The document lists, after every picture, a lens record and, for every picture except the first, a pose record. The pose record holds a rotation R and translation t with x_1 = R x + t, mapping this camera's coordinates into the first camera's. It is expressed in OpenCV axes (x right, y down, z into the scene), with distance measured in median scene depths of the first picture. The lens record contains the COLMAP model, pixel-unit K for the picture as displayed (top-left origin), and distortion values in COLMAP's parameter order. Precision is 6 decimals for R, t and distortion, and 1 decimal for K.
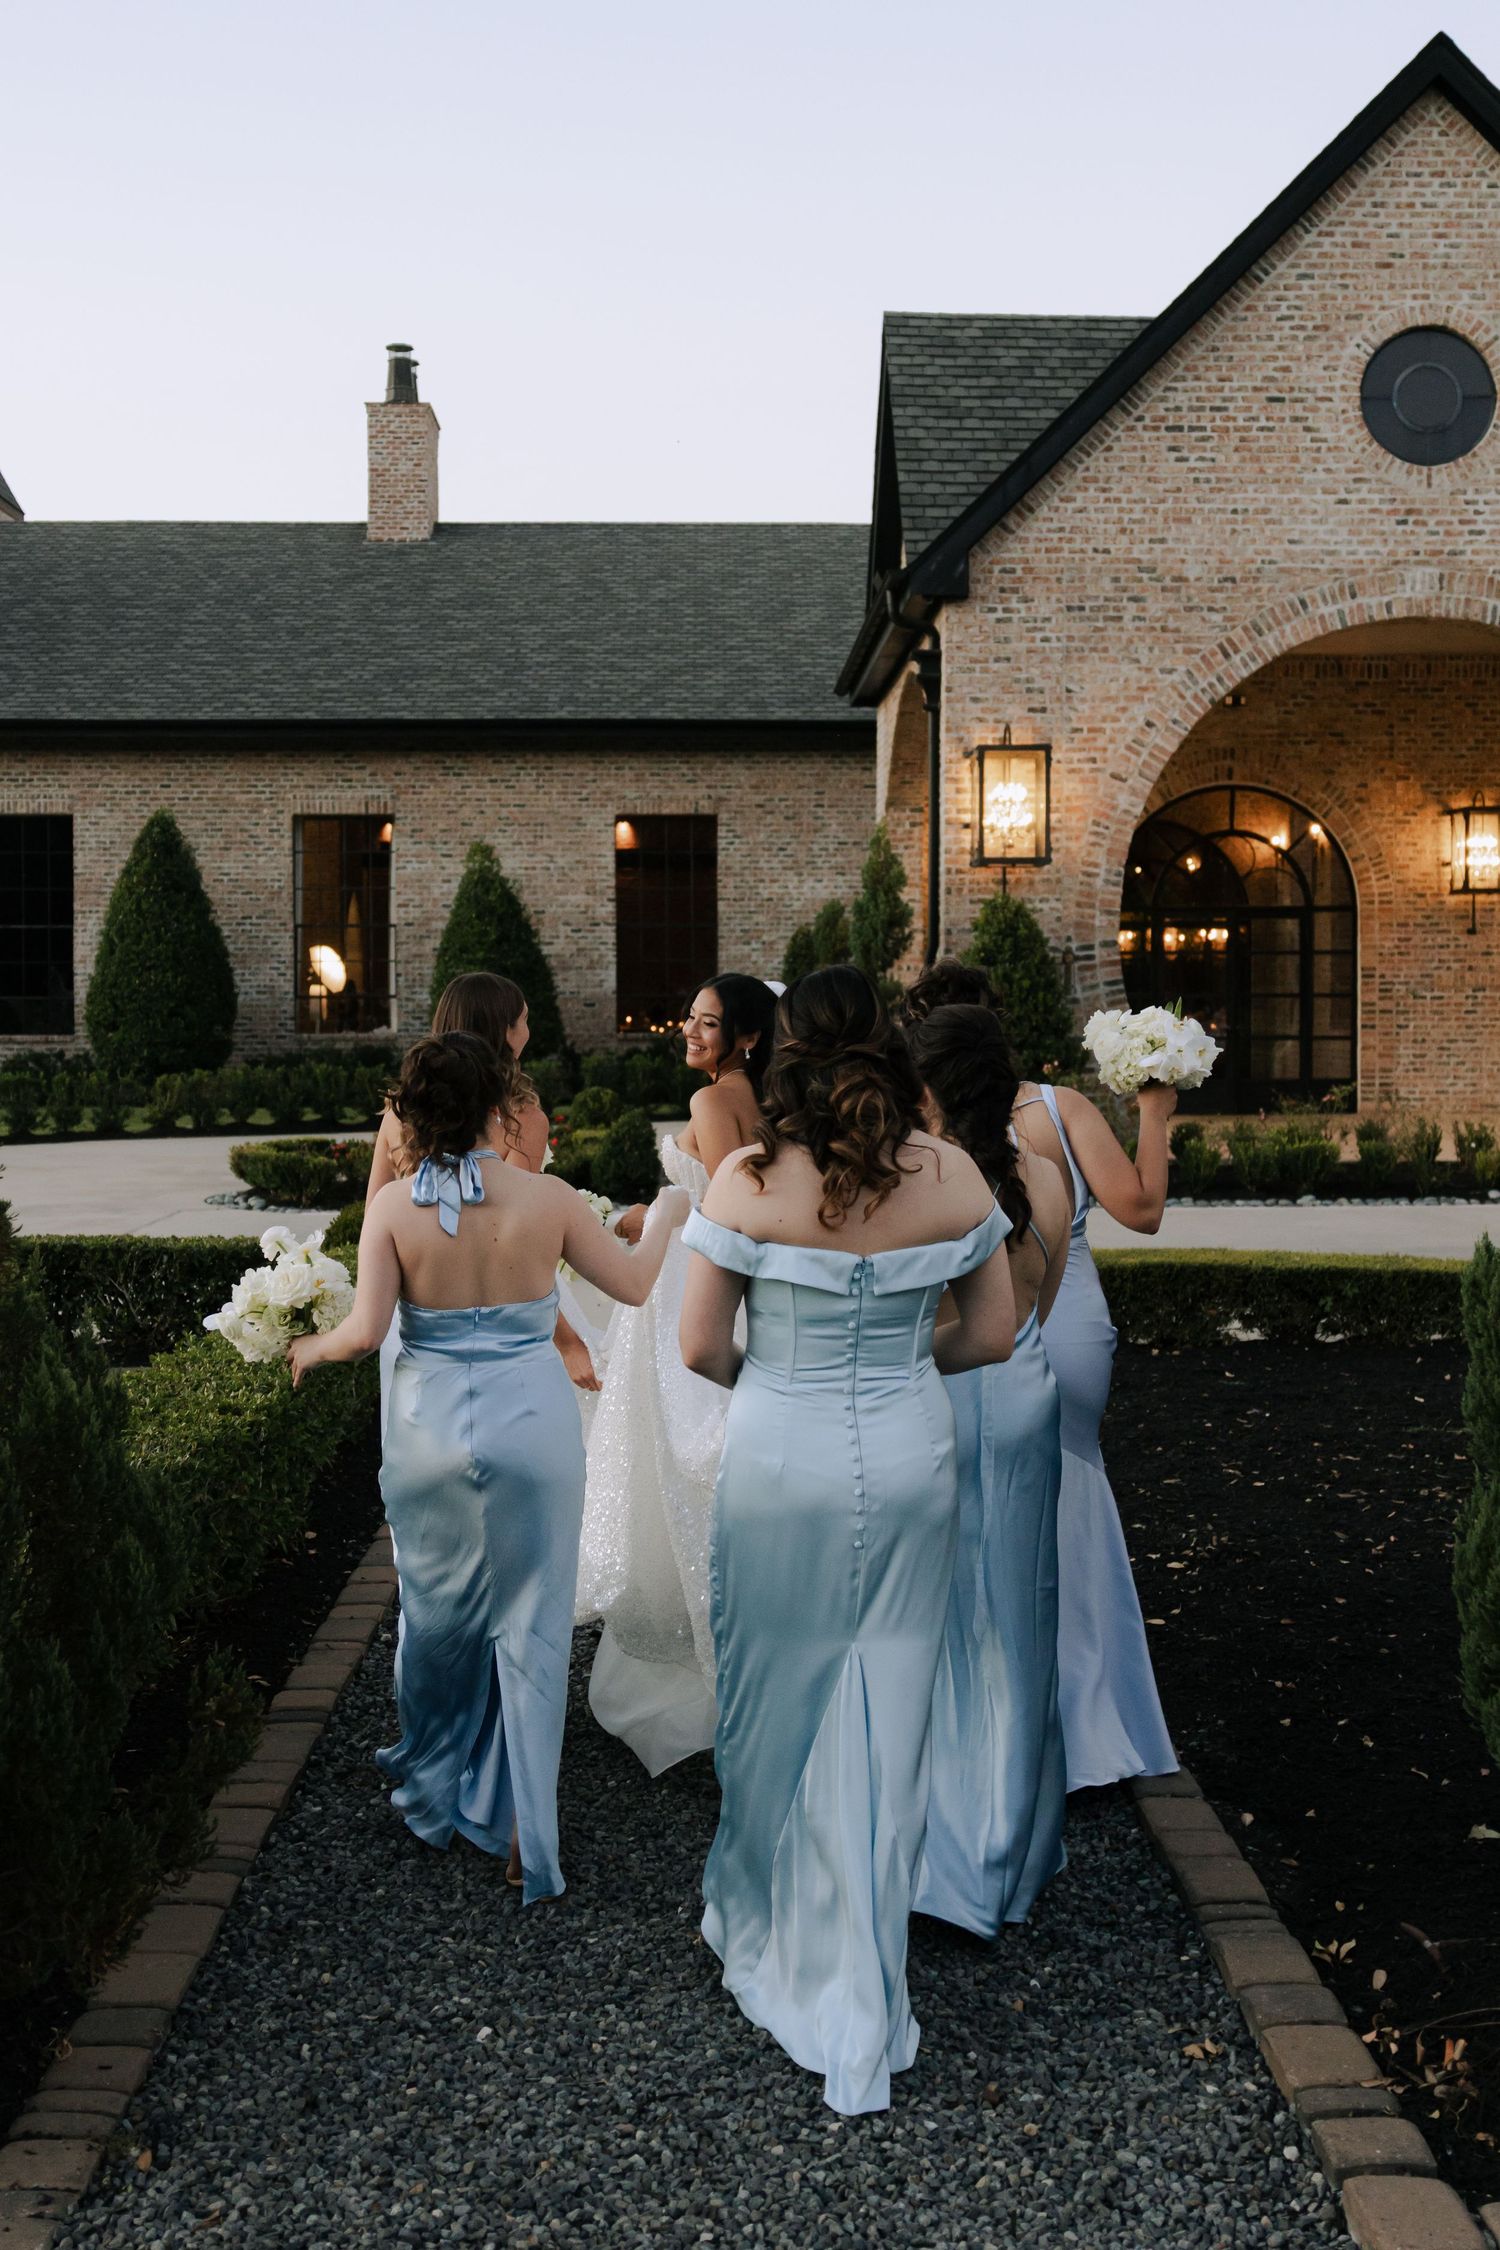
lens RADIAL K [[2516.8, 0, 745.9], [0, 2516.8, 1102.8], [0, 0, 1]] dist [0.006927, 0.016457]
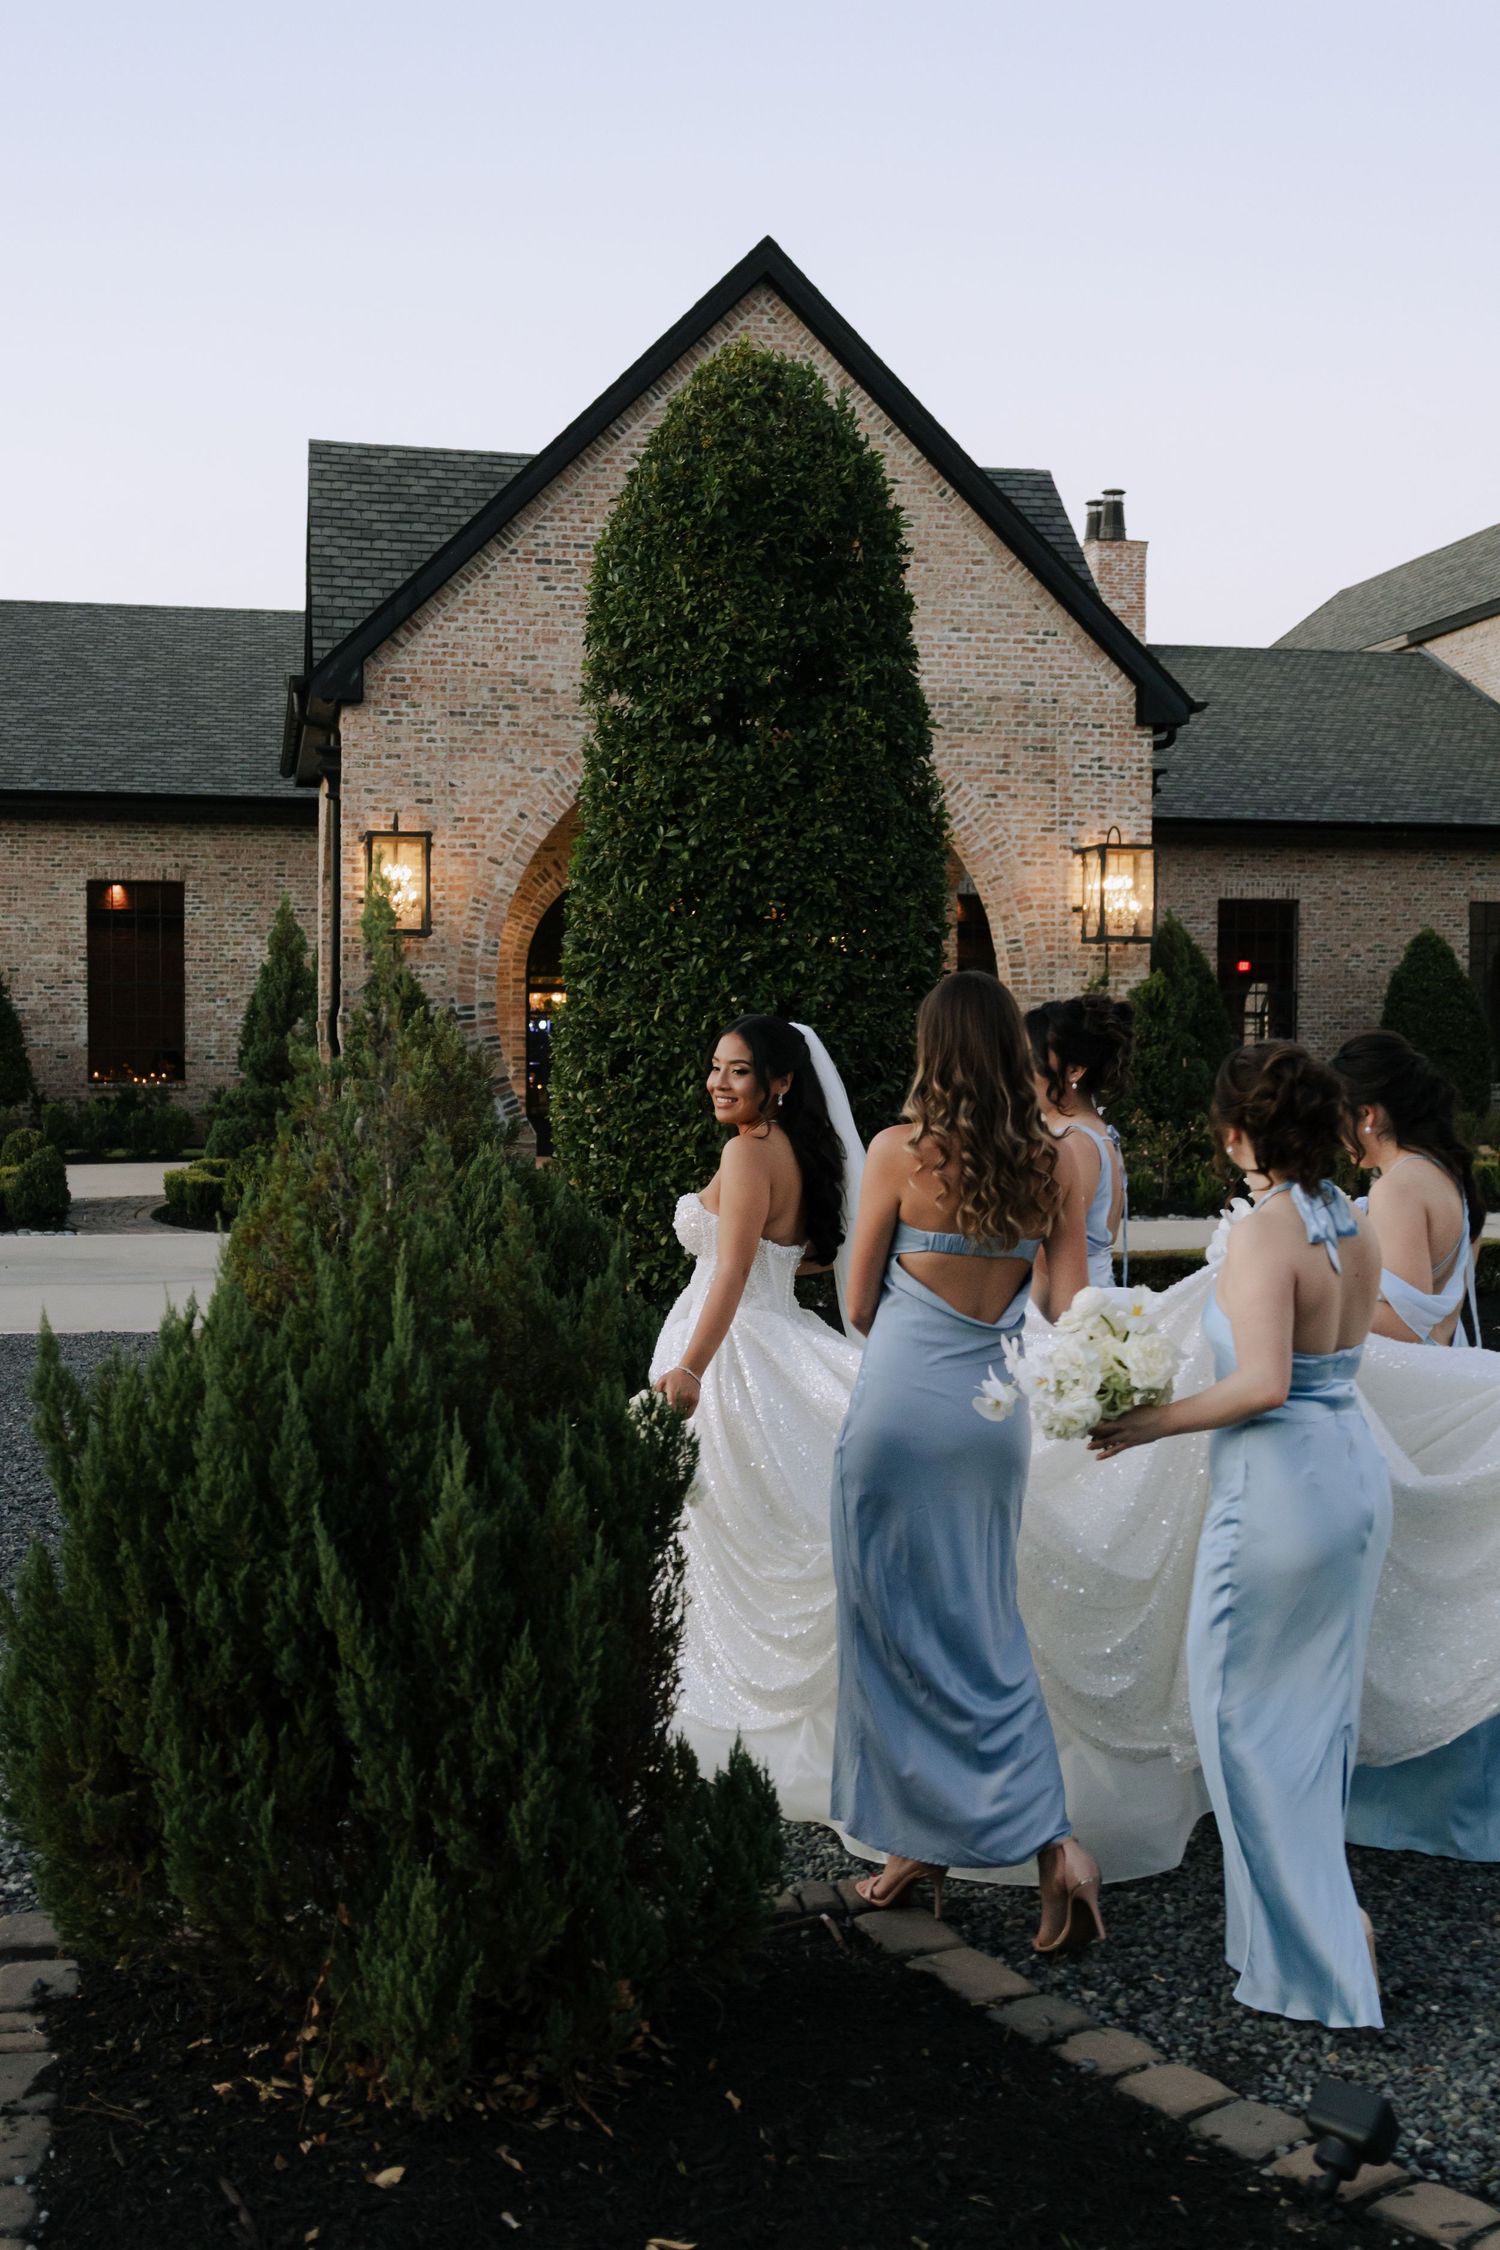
lens RADIAL K [[2502.0, 0, 750.0], [0, 2502.0, 1125.0], [0, 0, 1]] dist [0.013972, 0.005855]
pose [[0.985629, 0.000947, 0.168920, 0.069330], [0.001362, 0.999907, -0.013548, 0.007376], [-0.168917, 0.013584, 0.985537, -0.147978]]
